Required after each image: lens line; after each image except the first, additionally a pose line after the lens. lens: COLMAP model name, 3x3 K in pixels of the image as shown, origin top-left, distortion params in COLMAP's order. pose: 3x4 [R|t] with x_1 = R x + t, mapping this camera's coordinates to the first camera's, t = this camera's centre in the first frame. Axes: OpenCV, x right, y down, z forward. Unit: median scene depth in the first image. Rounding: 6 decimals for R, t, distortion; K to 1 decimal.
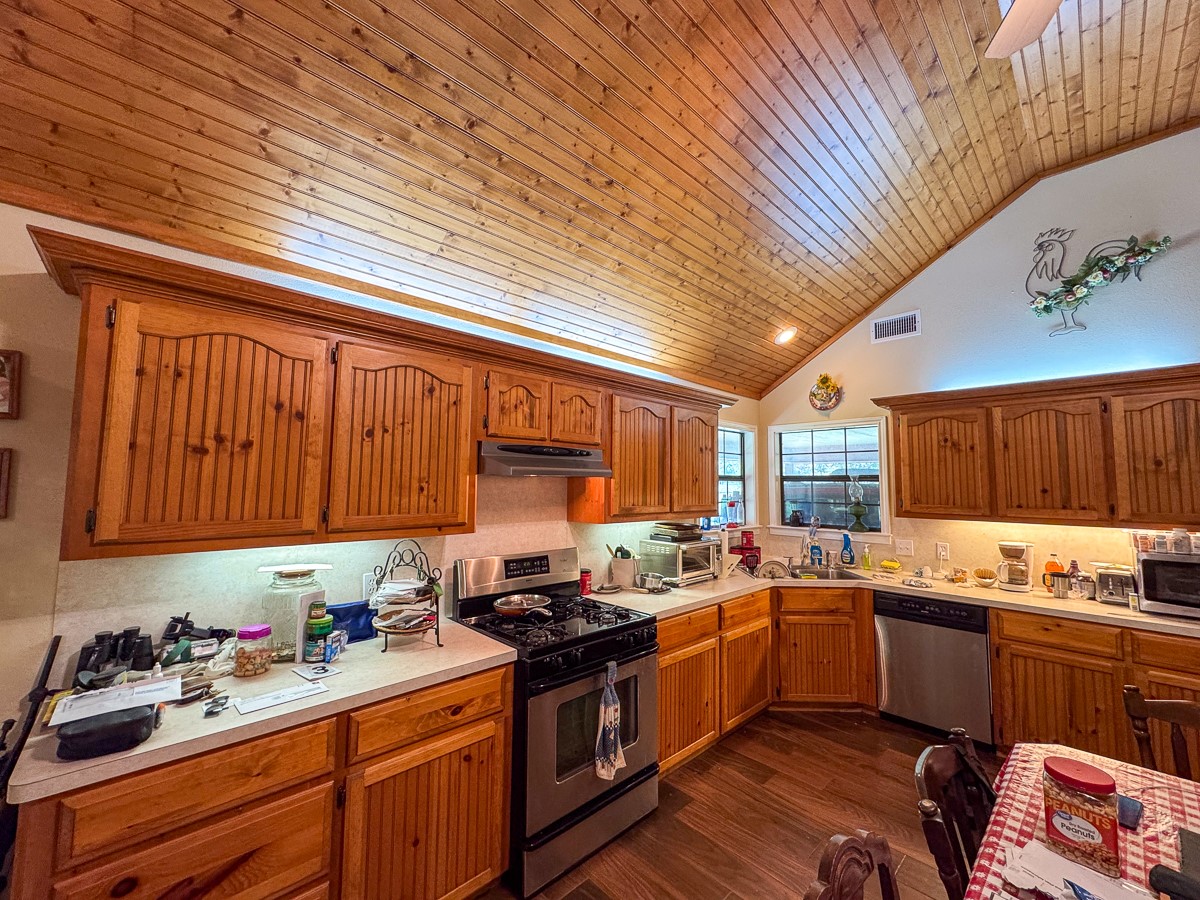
lens RADIAL K [[478.9, 0, 603.6], [0, 478.9, 448.3], [0, 0, 1]] dist [-0.004224, 0.000762]
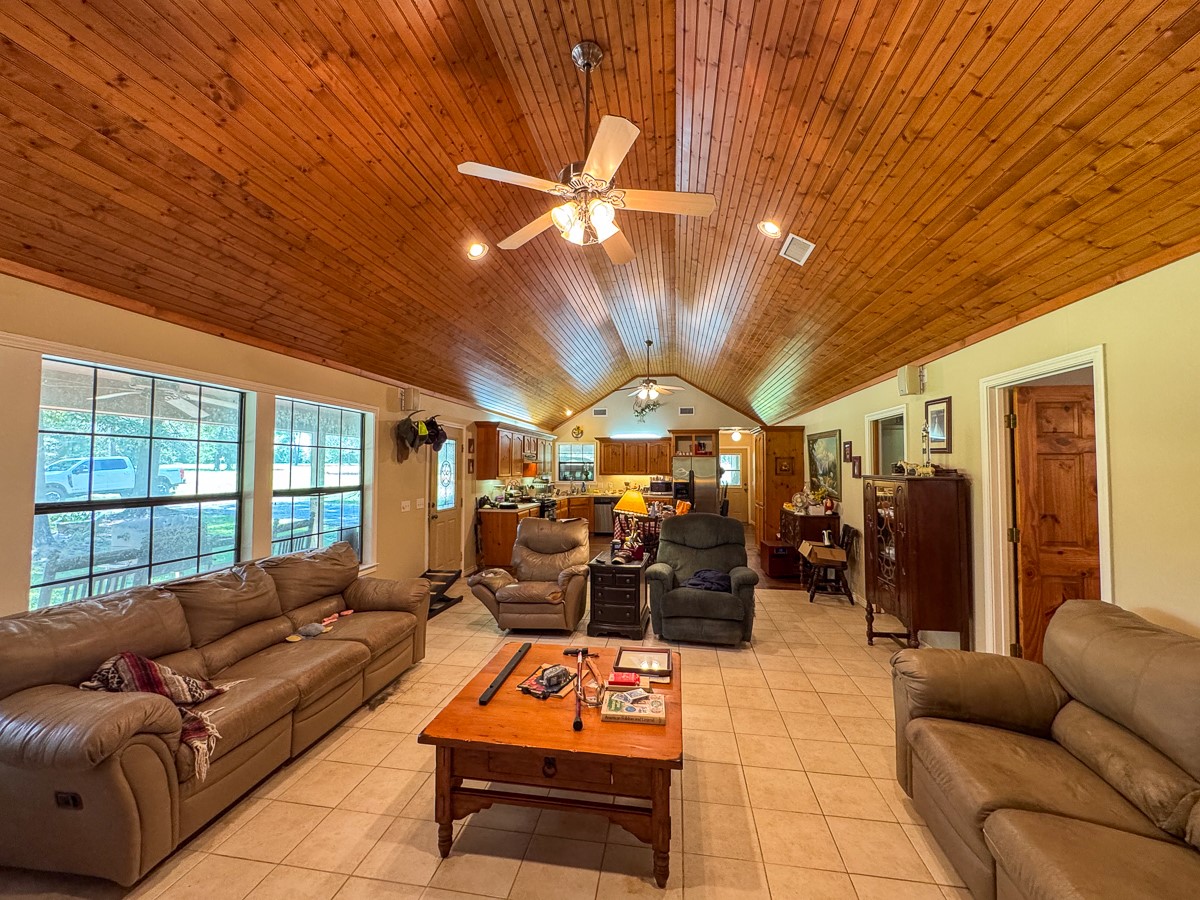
lens RADIAL K [[478.9, 0, 597.7], [0, 478.9, 451.9], [0, 0, 1]] dist [-0.004224, 0.000762]
pose [[0.794714, 0.017752, 0.606725, -1.419442], [-0.045317, 0.998518, 0.030143, -0.112721], [-0.605291, -0.051451, 0.794340, -1.617624]]
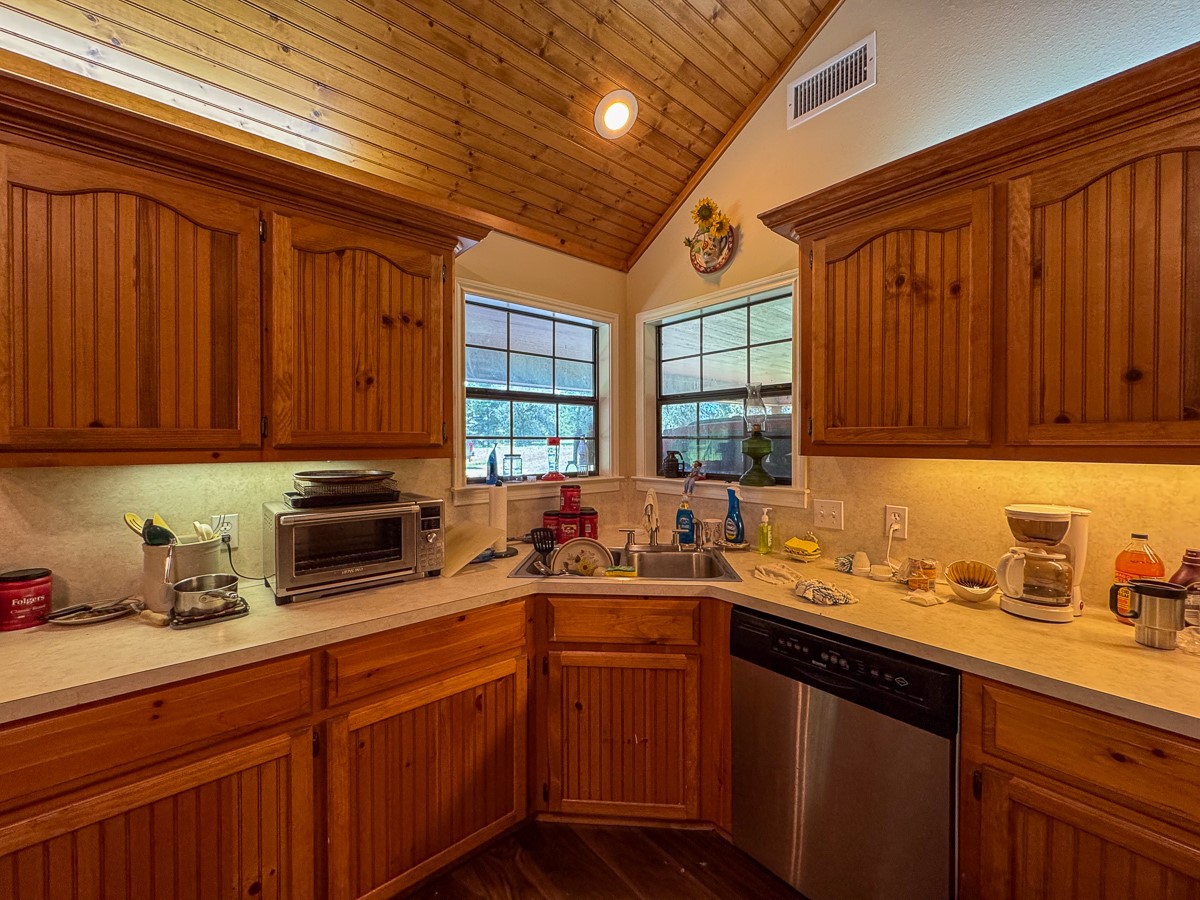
lens RADIAL K [[478.9, 0, 605.1], [0, 478.9, 448.7], [0, 0, 1]] dist [-0.004224, 0.000762]
pose [[0.998577, -0.010552, -0.052274, 0.461301], [0.015209, 0.995870, 0.089504, 0.094958], [0.051114, -0.090172, 0.994614, 0.526171]]
